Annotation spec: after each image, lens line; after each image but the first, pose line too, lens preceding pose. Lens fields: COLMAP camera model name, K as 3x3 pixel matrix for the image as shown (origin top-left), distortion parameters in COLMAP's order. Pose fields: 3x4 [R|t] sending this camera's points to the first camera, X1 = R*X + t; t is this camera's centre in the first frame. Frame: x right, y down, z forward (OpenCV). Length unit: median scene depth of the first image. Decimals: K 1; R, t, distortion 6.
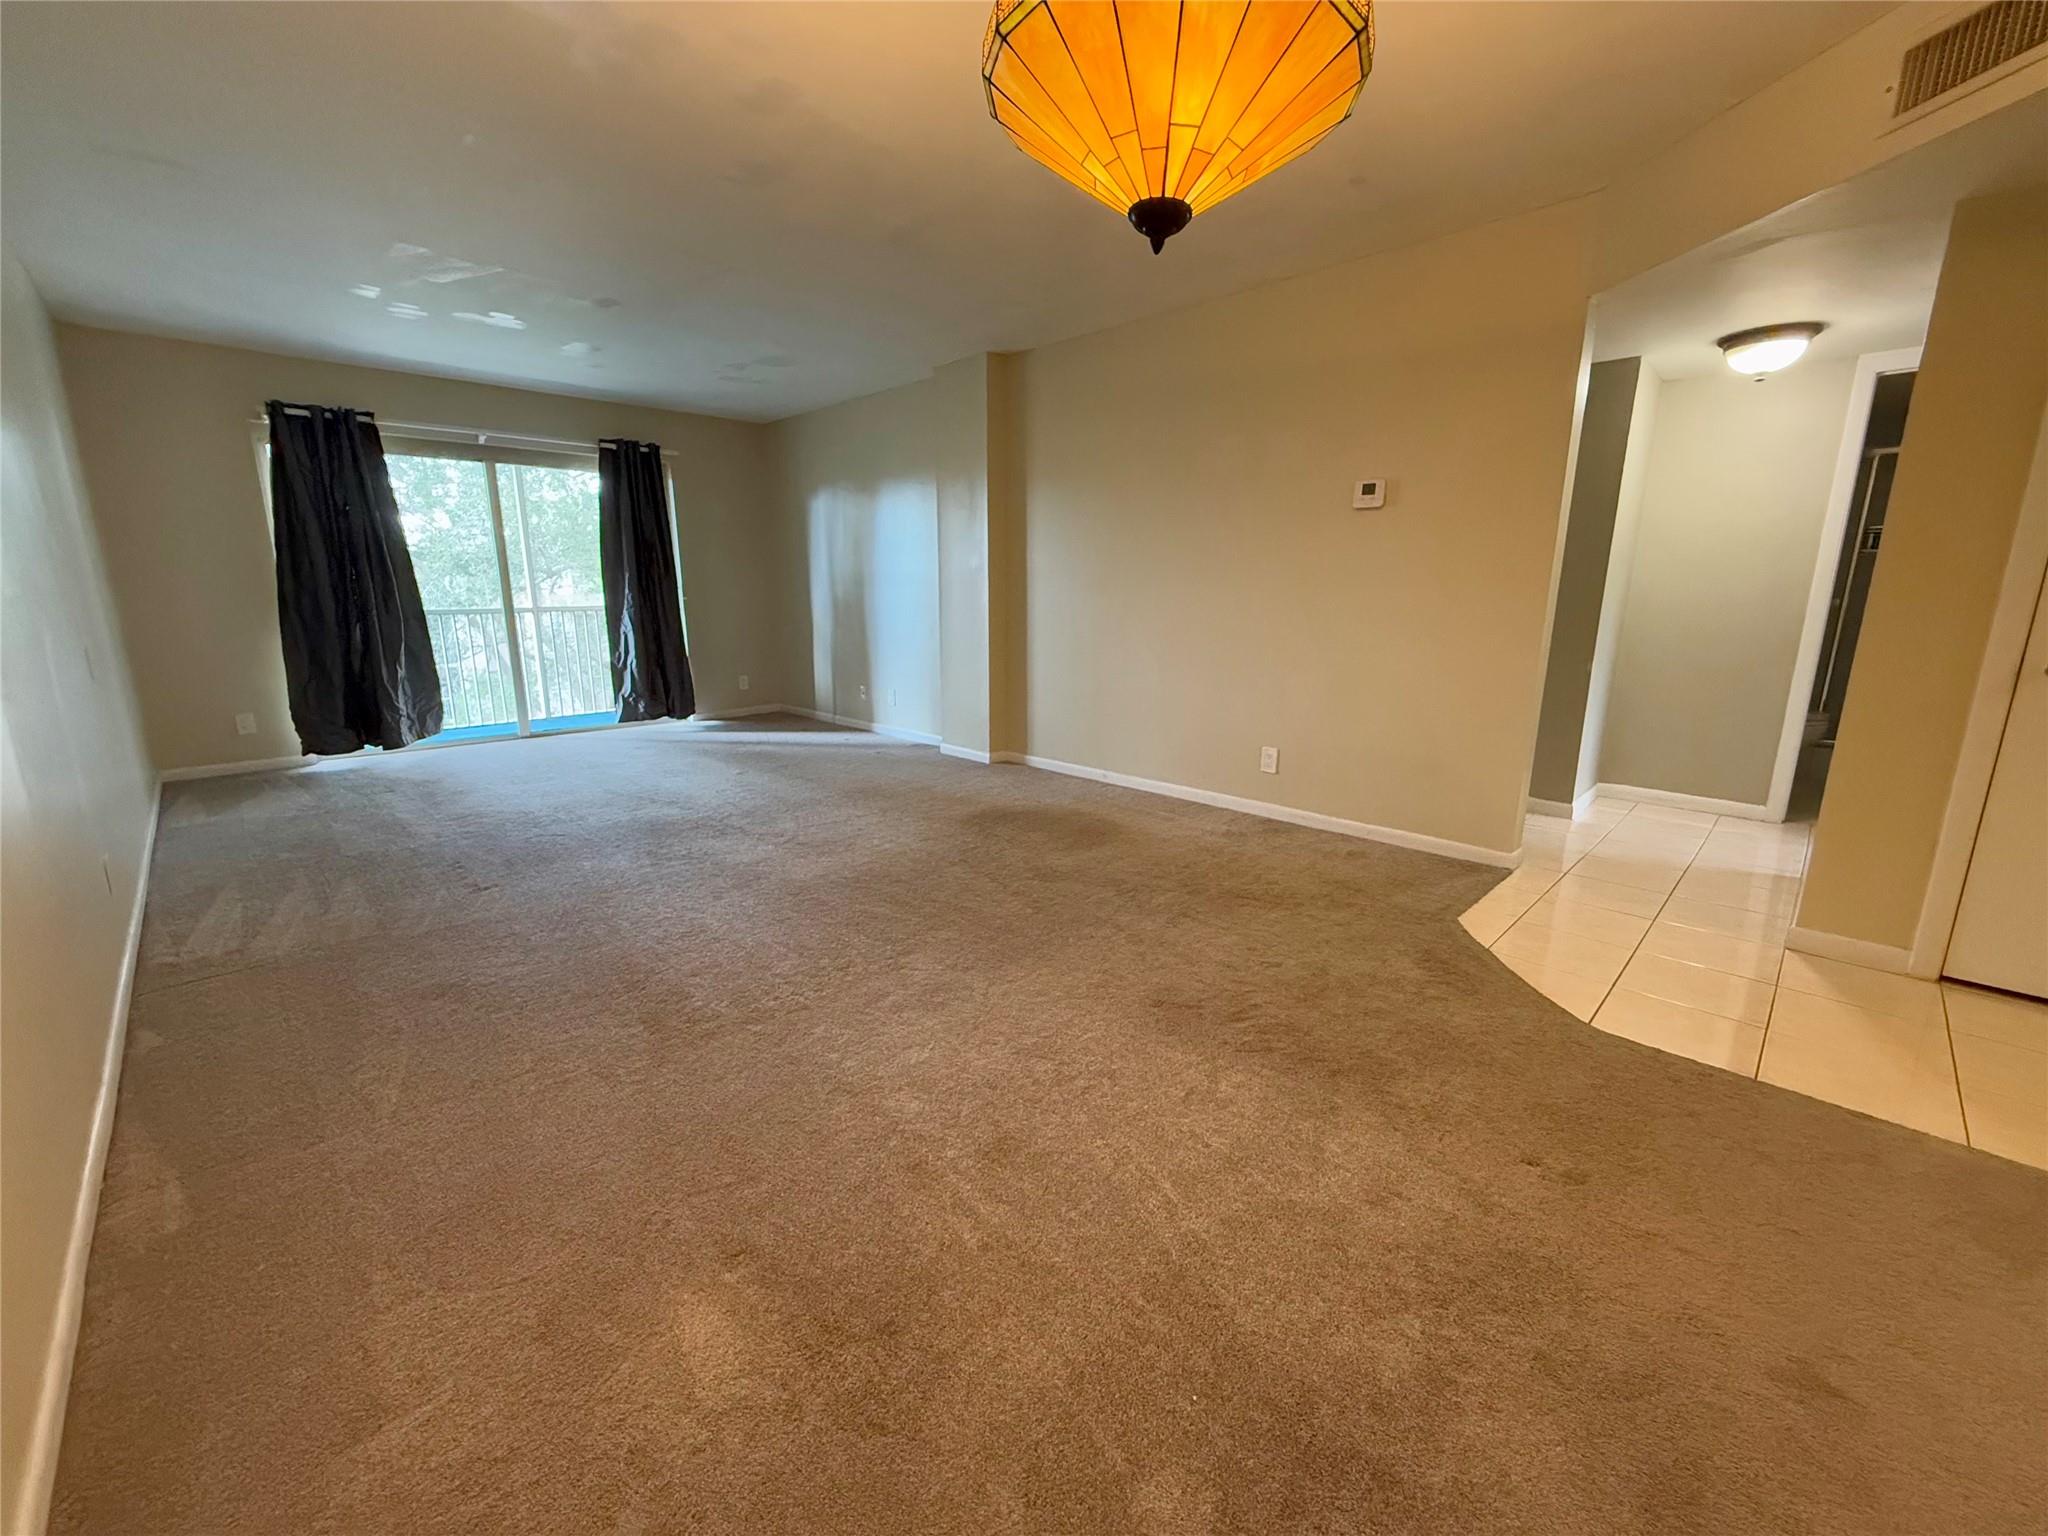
lens RADIAL K [[831.4, 0, 1022.4], [0, 831.4, 781.2], [0, 0, 1]] dist [0.002057, 0.000146]
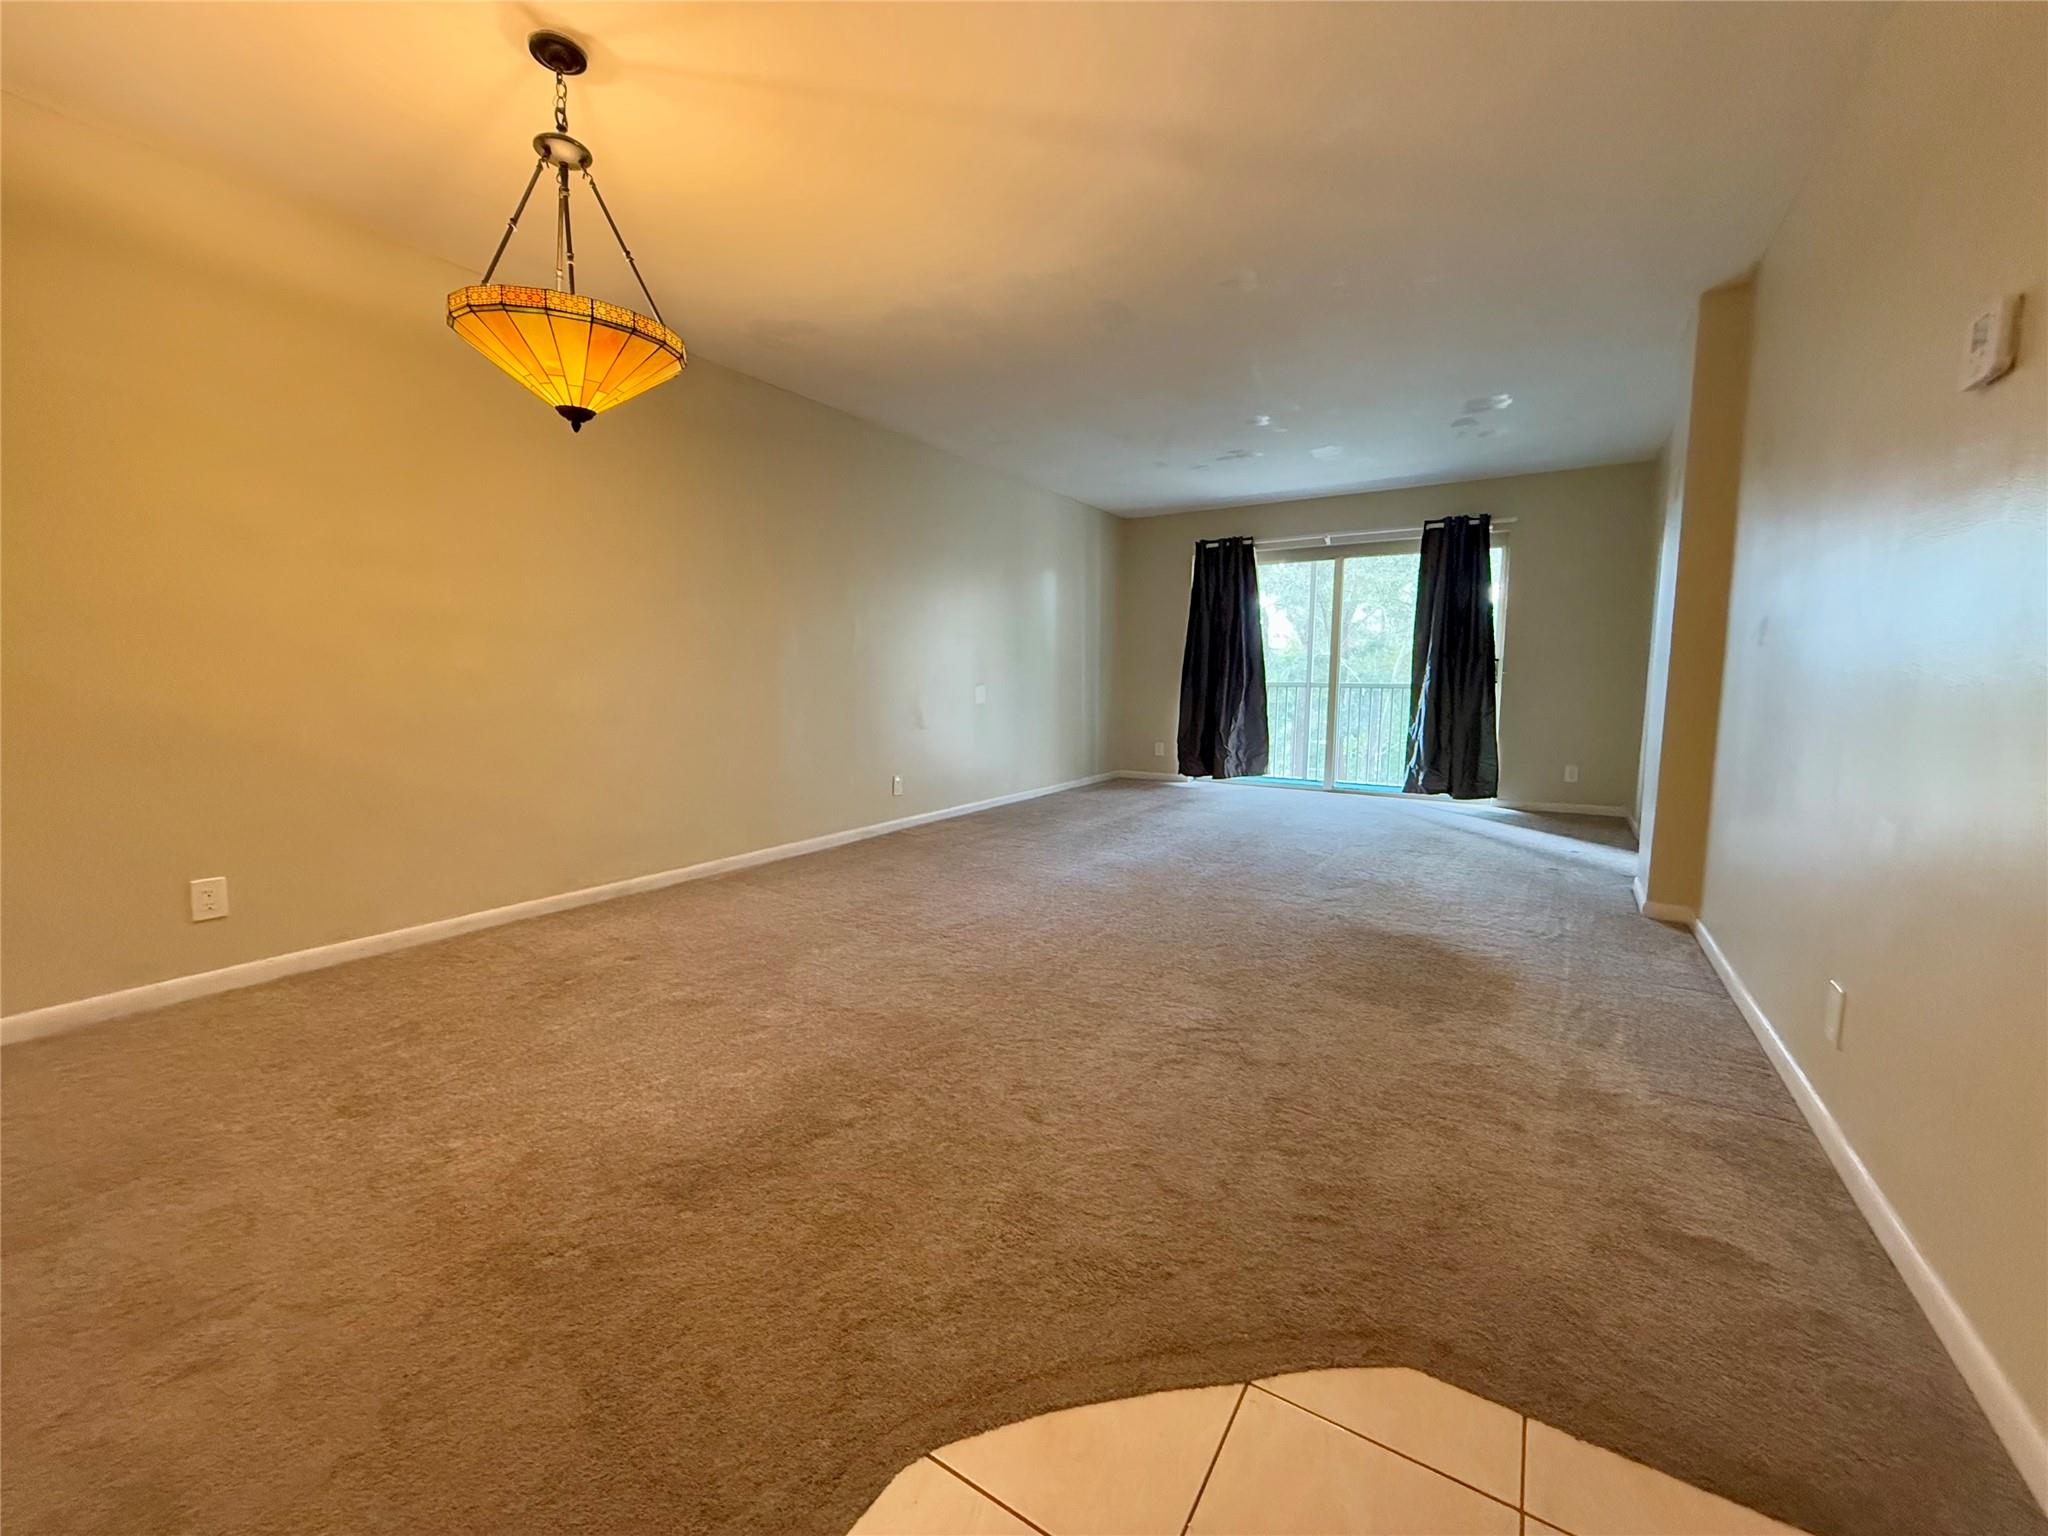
lens RADIAL K [[823.1, 0, 990.5], [0, 823.1, 769.0], [0, 0, 1]] dist [0.000586, -0.000111]
pose [[0.186331, 0.111207, -0.976173, 0.473937], [-0.232234, 0.970403, 0.066221, -0.056928], [0.954646, 0.214362, 0.206642, 0.365441]]
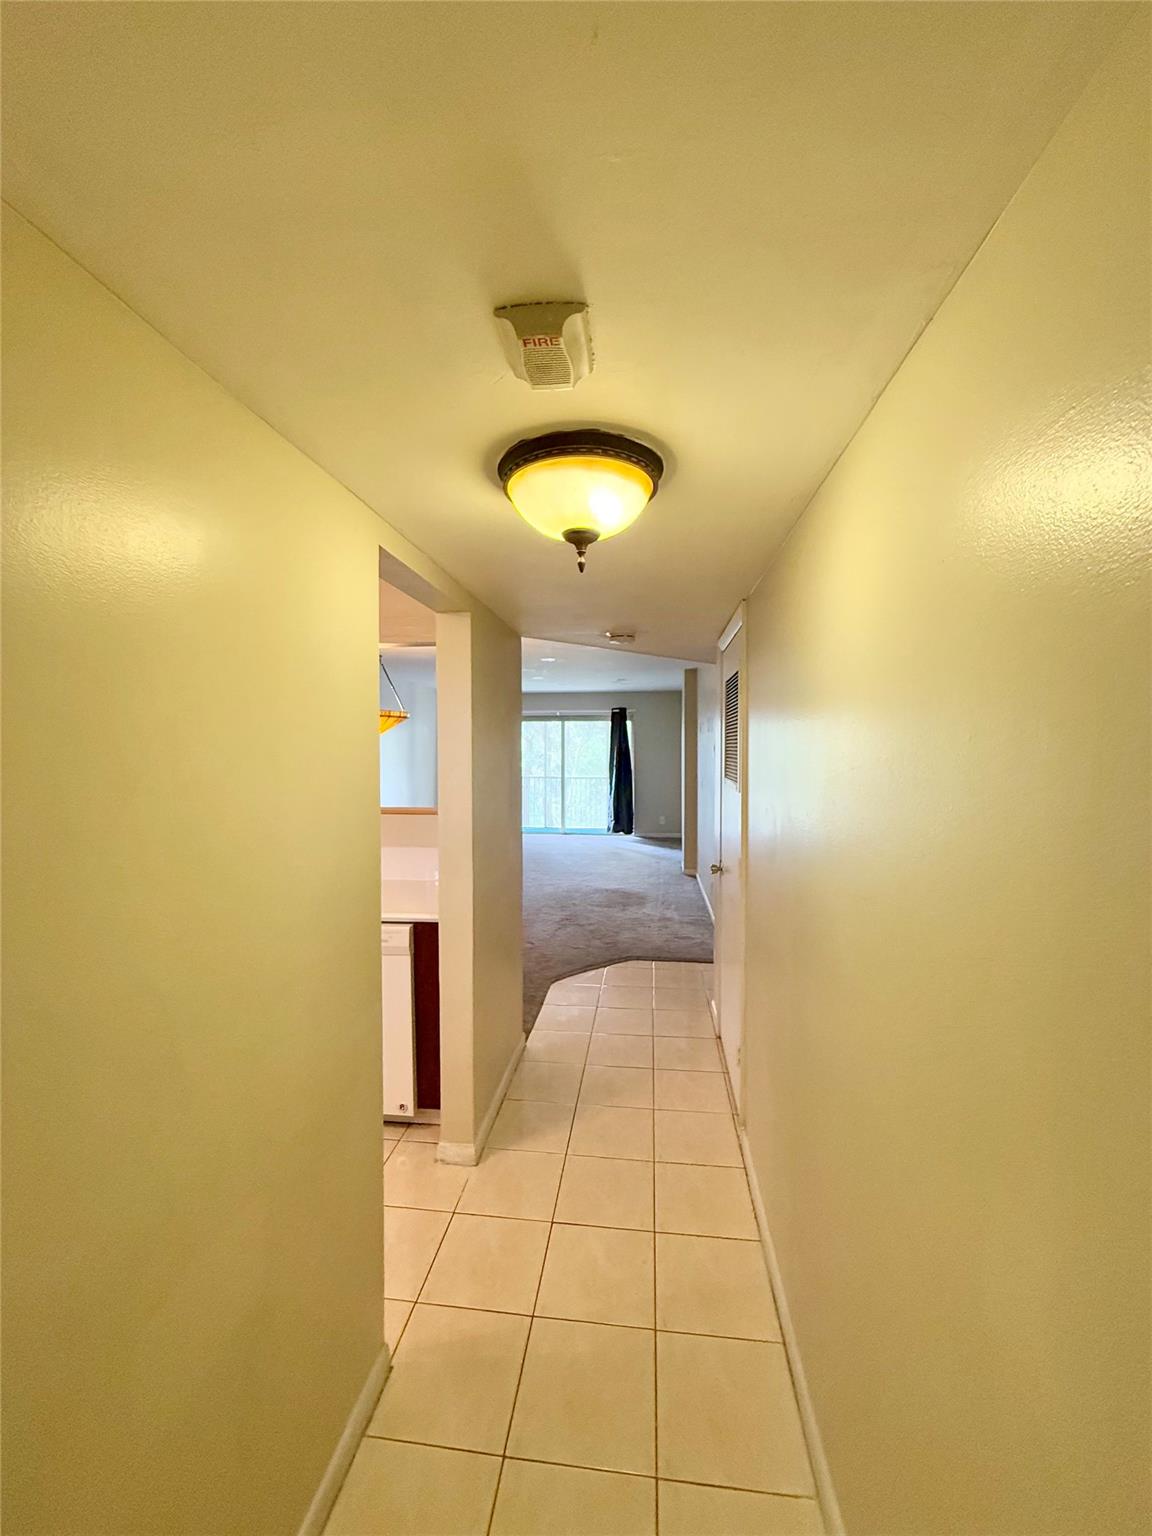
lens RADIAL K [[617.3, 0, 576.0], [0, 617.3, 768.0], [0, 0, 1]] dist [0.000586, -0.000111]
pose [[0.610098, 0.030140, -0.791752, 0.905656], [-0.188585, 0.976082, -0.108161, -0.059258], [0.769556, 0.215301, 0.601190, -0.067179]]
